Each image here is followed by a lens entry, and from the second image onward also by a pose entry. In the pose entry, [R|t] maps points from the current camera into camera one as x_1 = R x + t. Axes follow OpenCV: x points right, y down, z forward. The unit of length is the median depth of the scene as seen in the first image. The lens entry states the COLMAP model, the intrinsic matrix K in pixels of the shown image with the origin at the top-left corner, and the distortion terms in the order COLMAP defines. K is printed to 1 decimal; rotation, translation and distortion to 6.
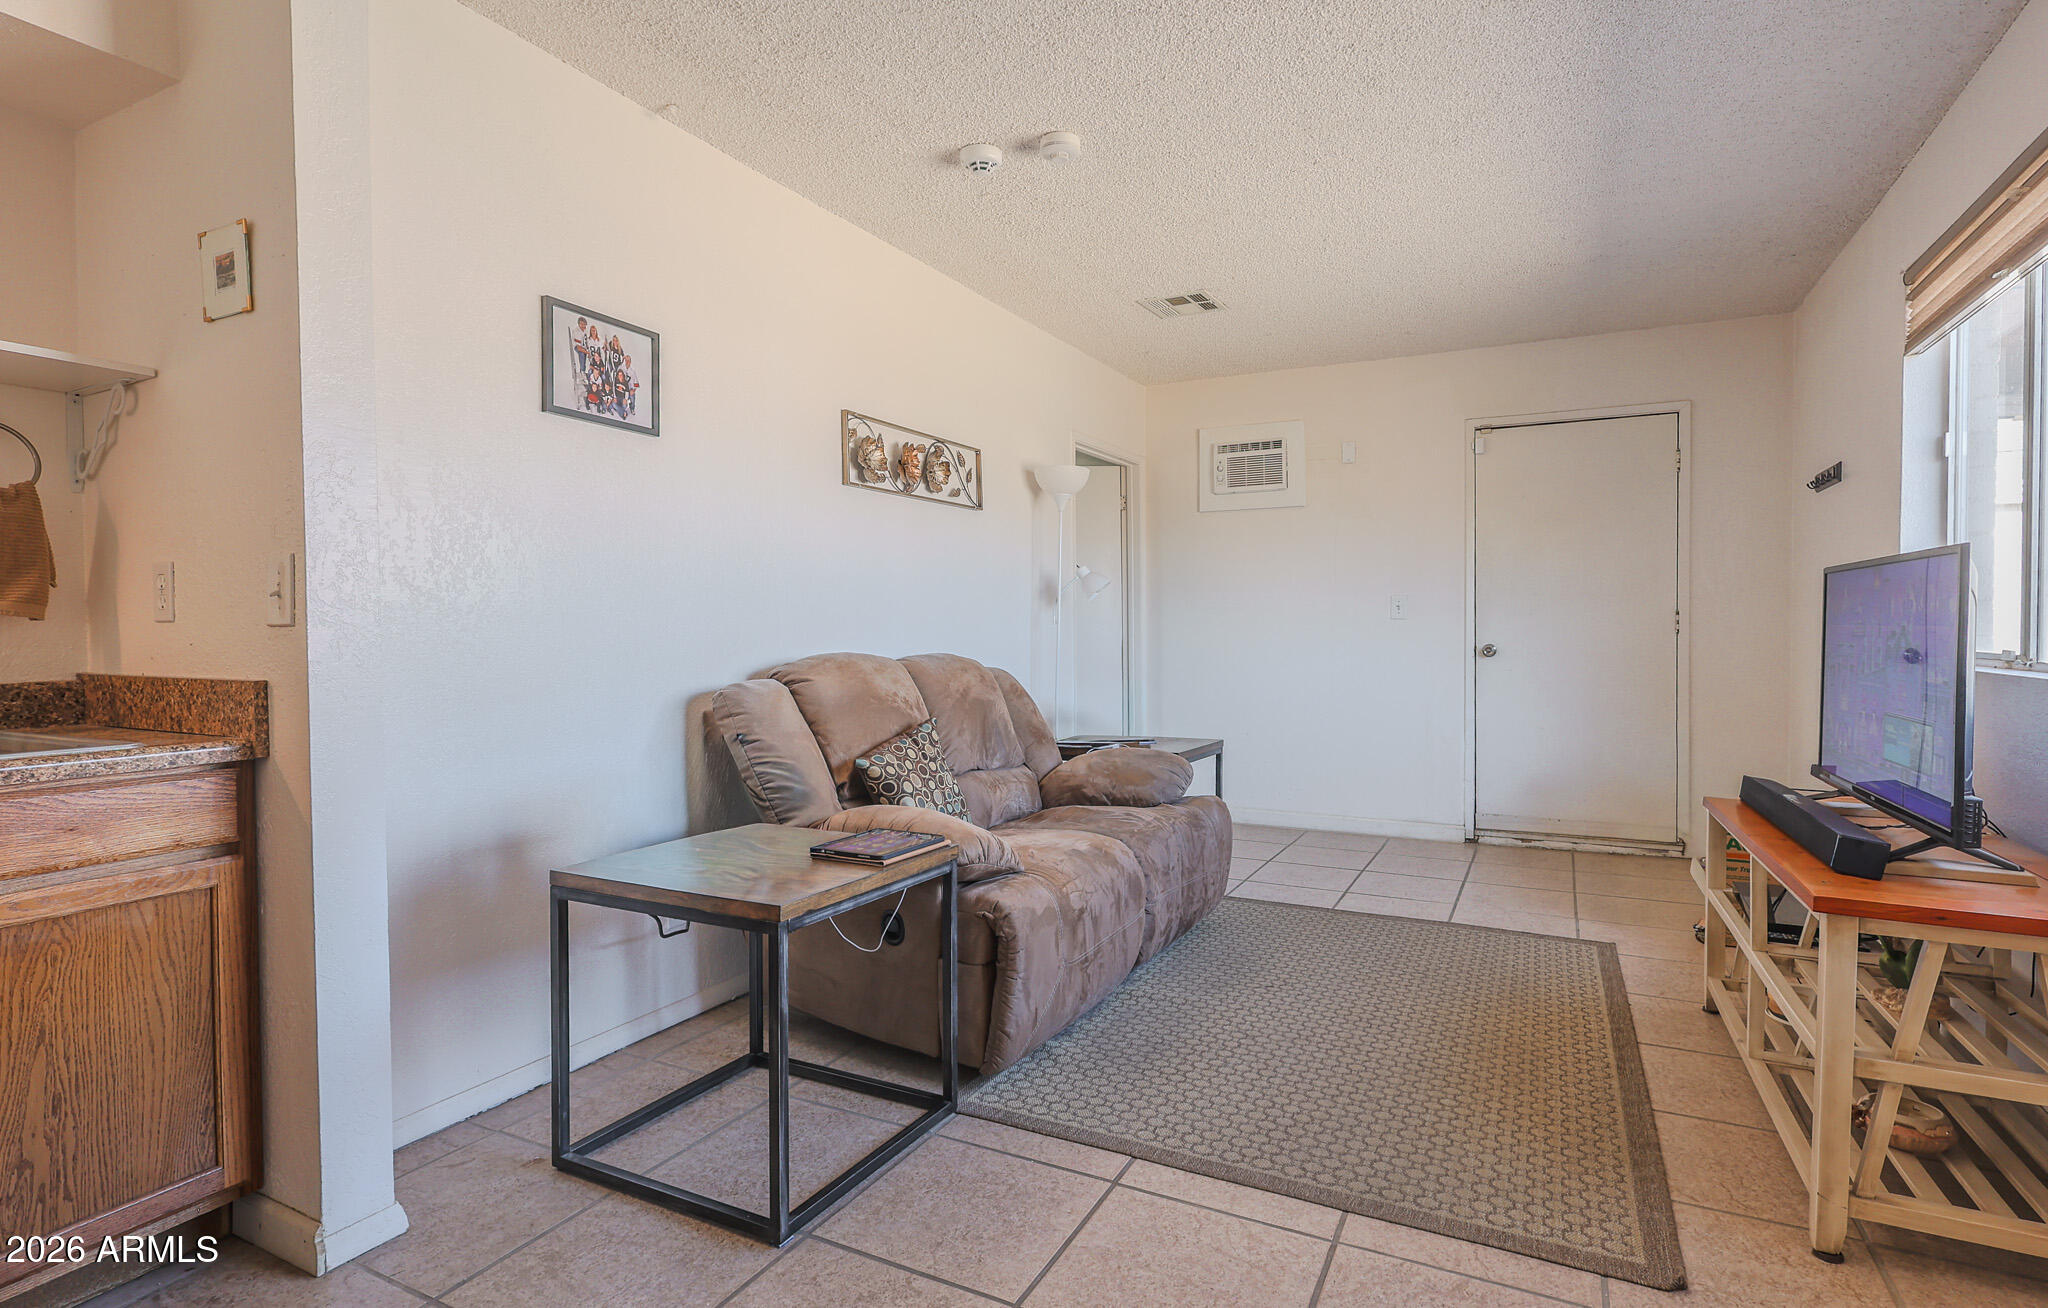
lens RADIAL K [[1041.0, 0, 1024.9], [0, 1041.0, 650.4], [0, 0, 1]] dist [-0.007943, -0.001093]
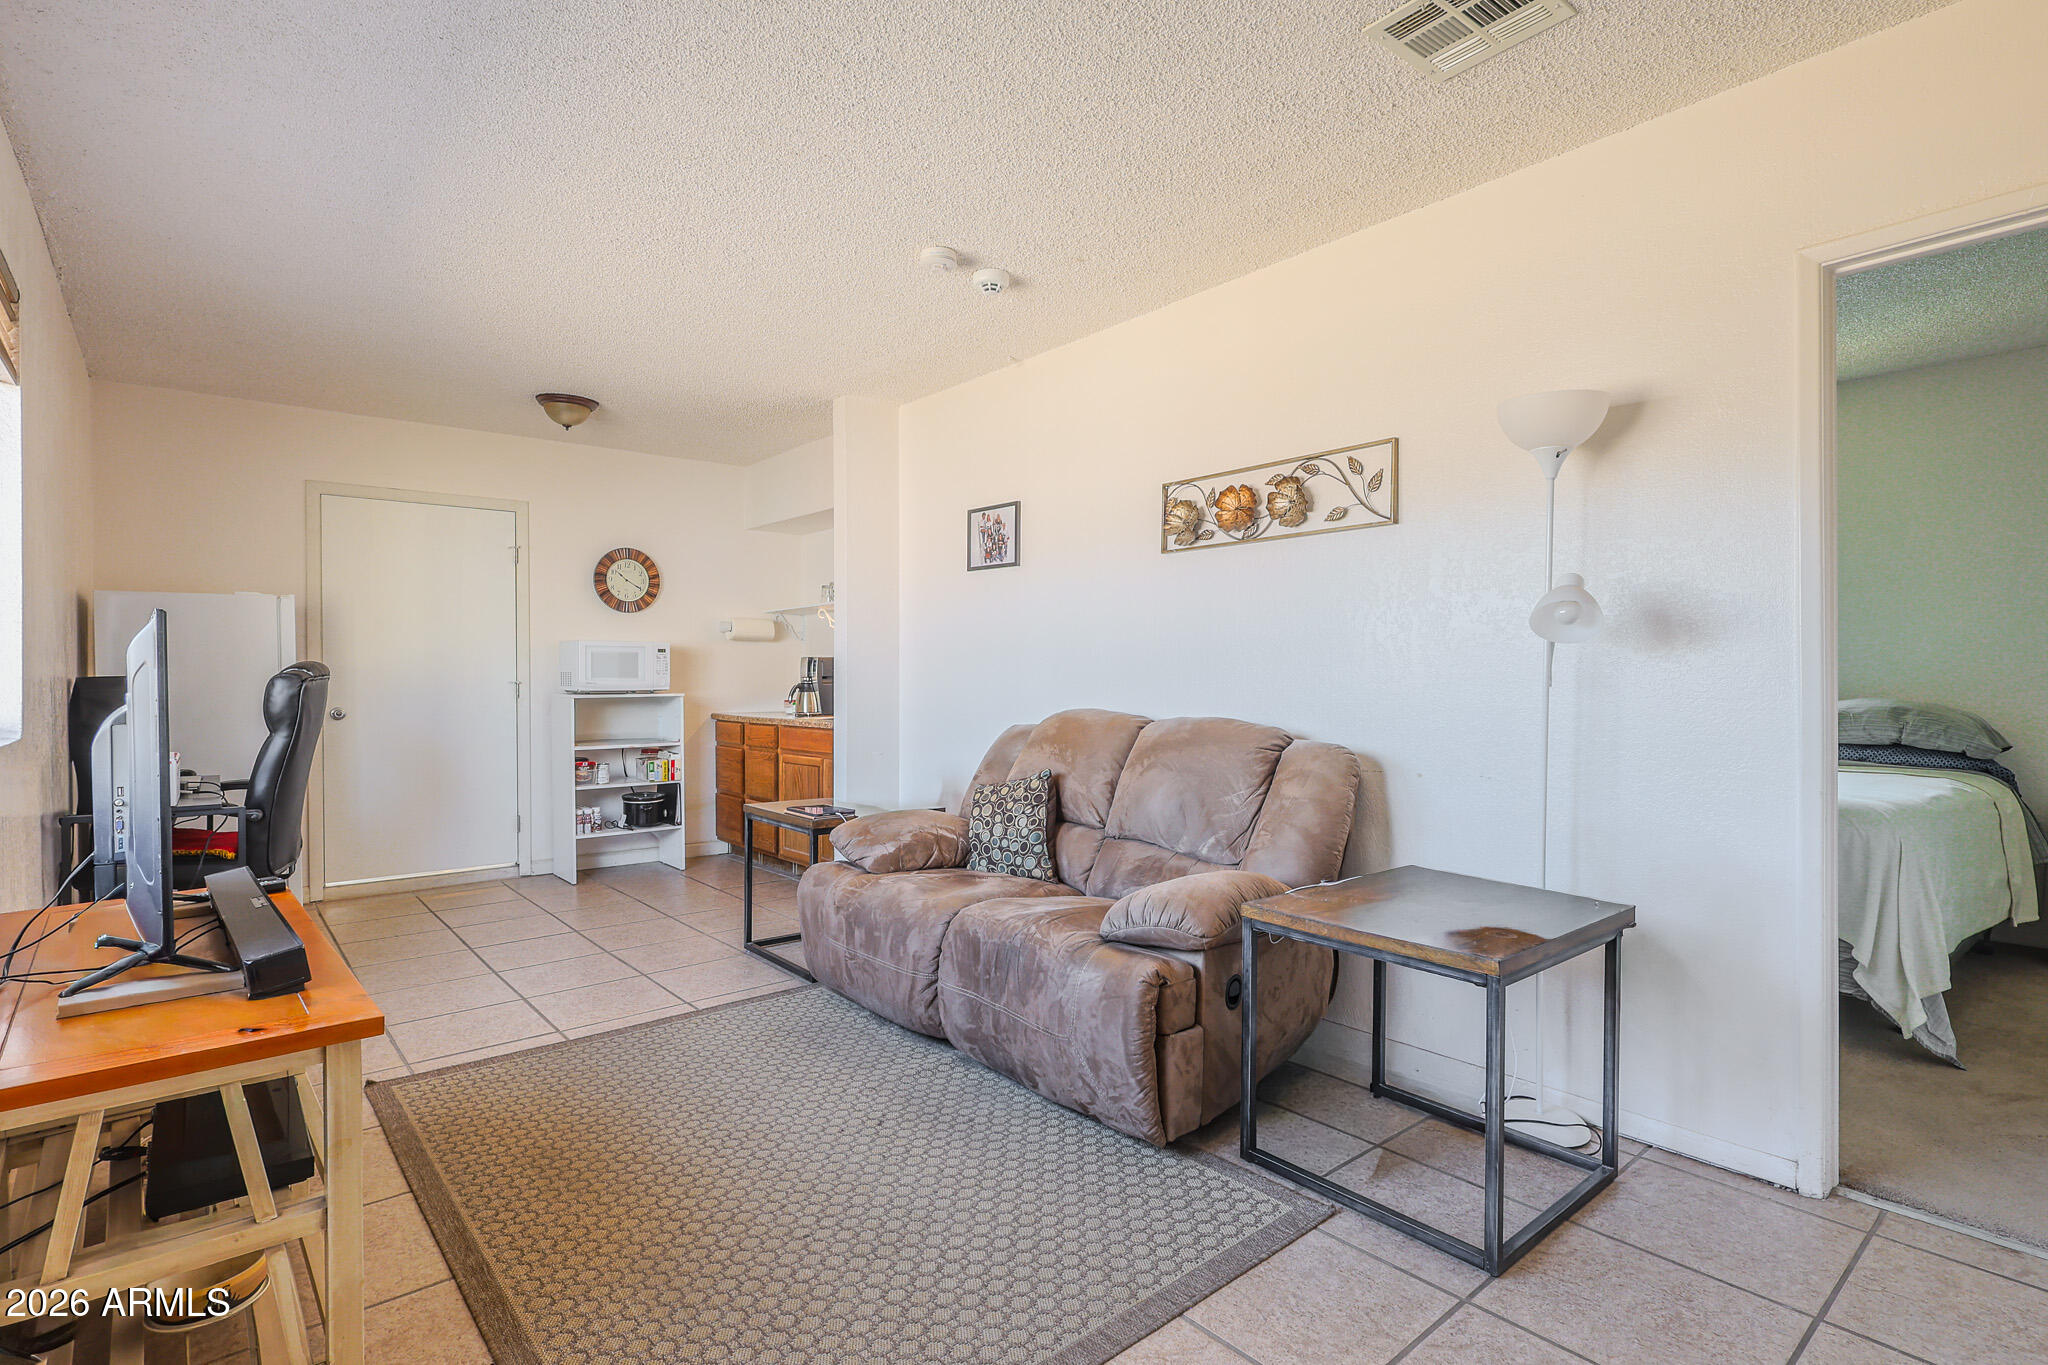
lens RADIAL K [[1015.7, 0, 1027.4], [0, 1015.7, 684.9], [0, 0, 1]] dist [-0.018731, -0.000618]
pose [[-0.387271, 0.005915, -0.921947, 1.091588], [-0.020864, 0.999667, 0.015177, -0.048942], [0.921730, 0.025113, -0.387019, 1.651225]]
